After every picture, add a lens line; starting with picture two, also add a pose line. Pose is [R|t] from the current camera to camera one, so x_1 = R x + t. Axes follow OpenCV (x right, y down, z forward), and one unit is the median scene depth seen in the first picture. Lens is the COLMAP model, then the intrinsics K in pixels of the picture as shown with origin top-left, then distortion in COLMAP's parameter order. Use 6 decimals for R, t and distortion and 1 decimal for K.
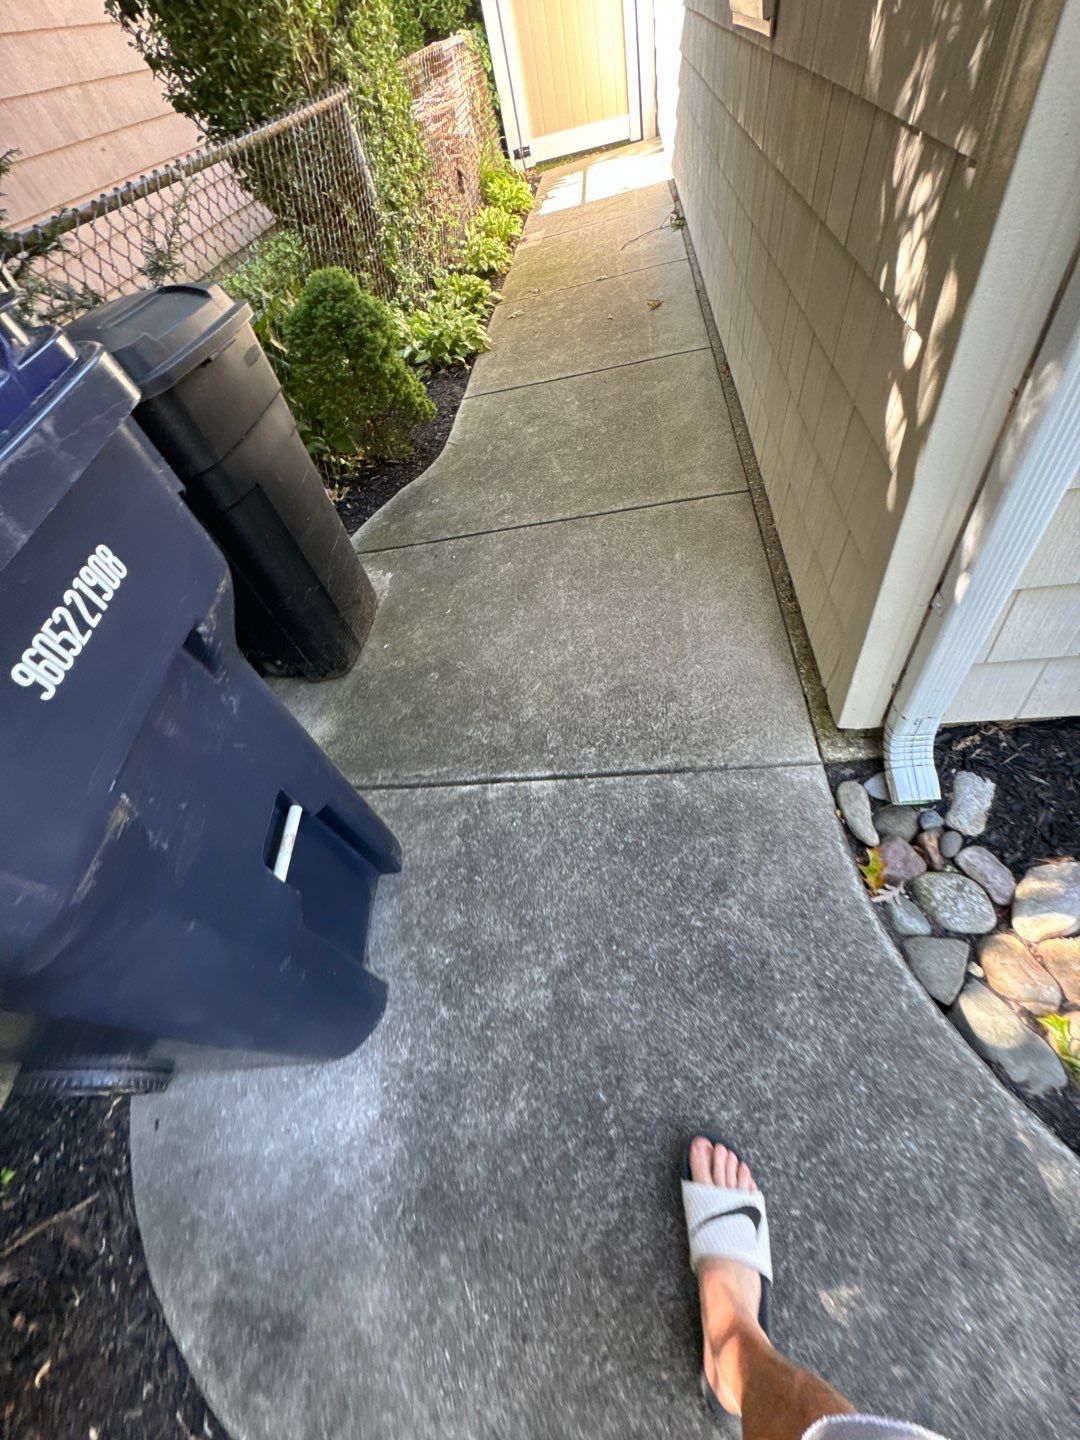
lens RADIAL K [[573.5, 0, 542.6], [0, 573.5, 716.5], [0, 0, 1]] dist [-0.002307, -0.000723]
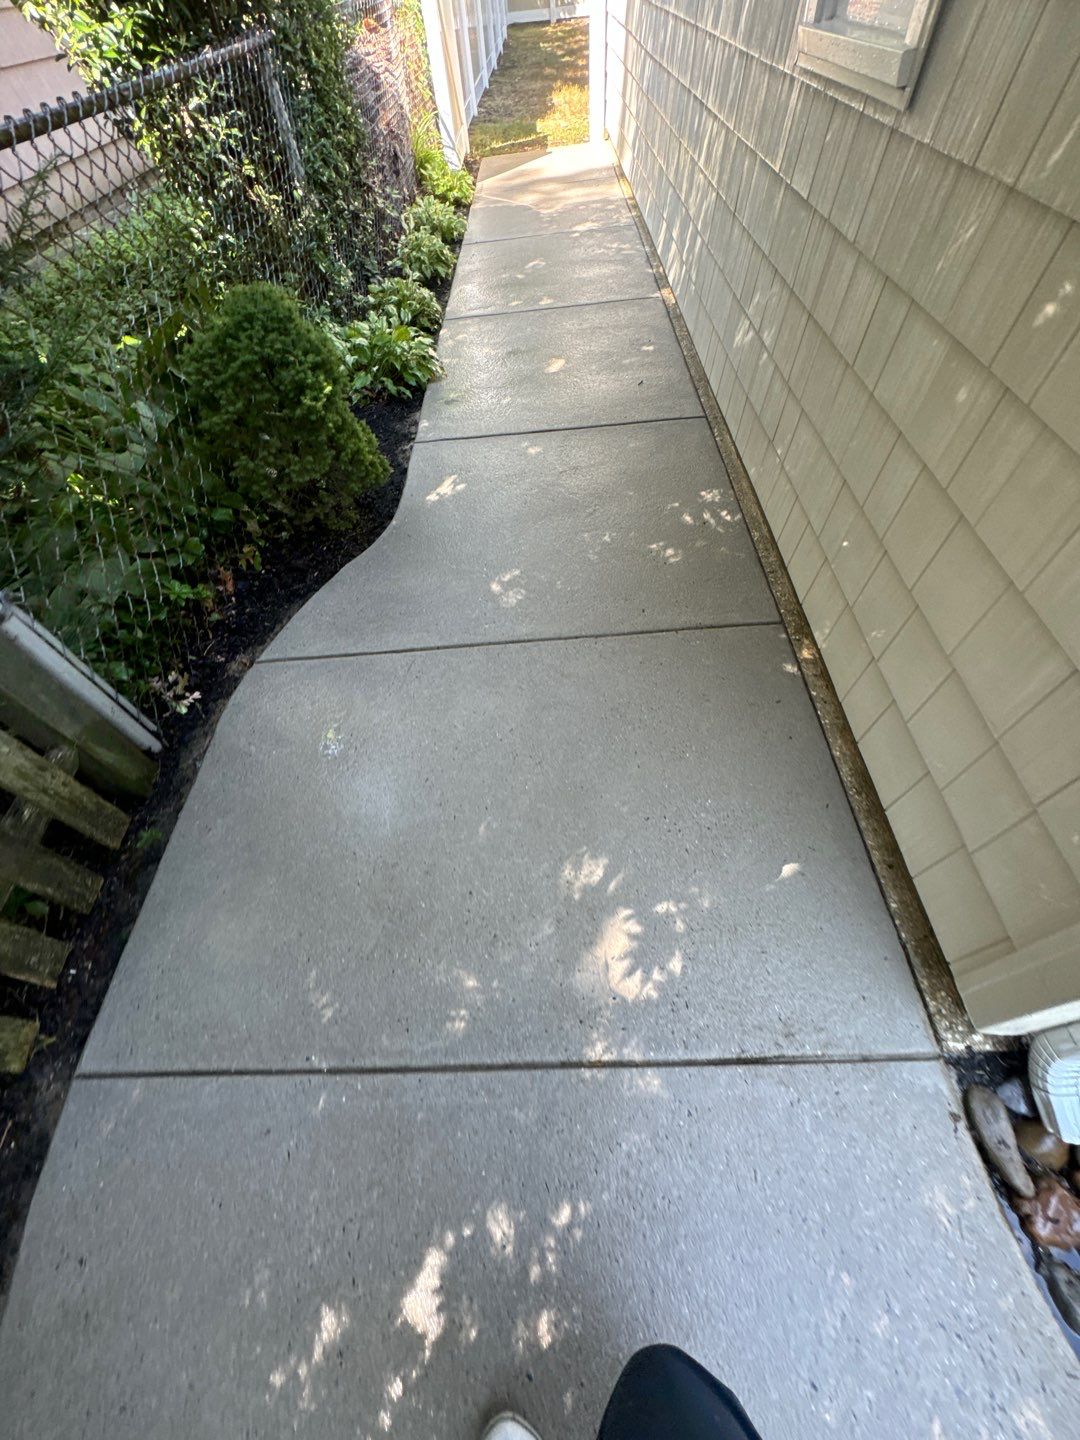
lens RADIAL K [[592.6, 0, 540.0], [0, 592.6, 720.0], [0, 0, 1]] dist [-0.000246, -0.000035]
pose [[0.987608, 0.020344, 0.155615, -0.115401], [-0.021196, 0.999768, 0.003815, -0.222133], [-0.155502, -0.007066, 0.987810, 0.171818]]
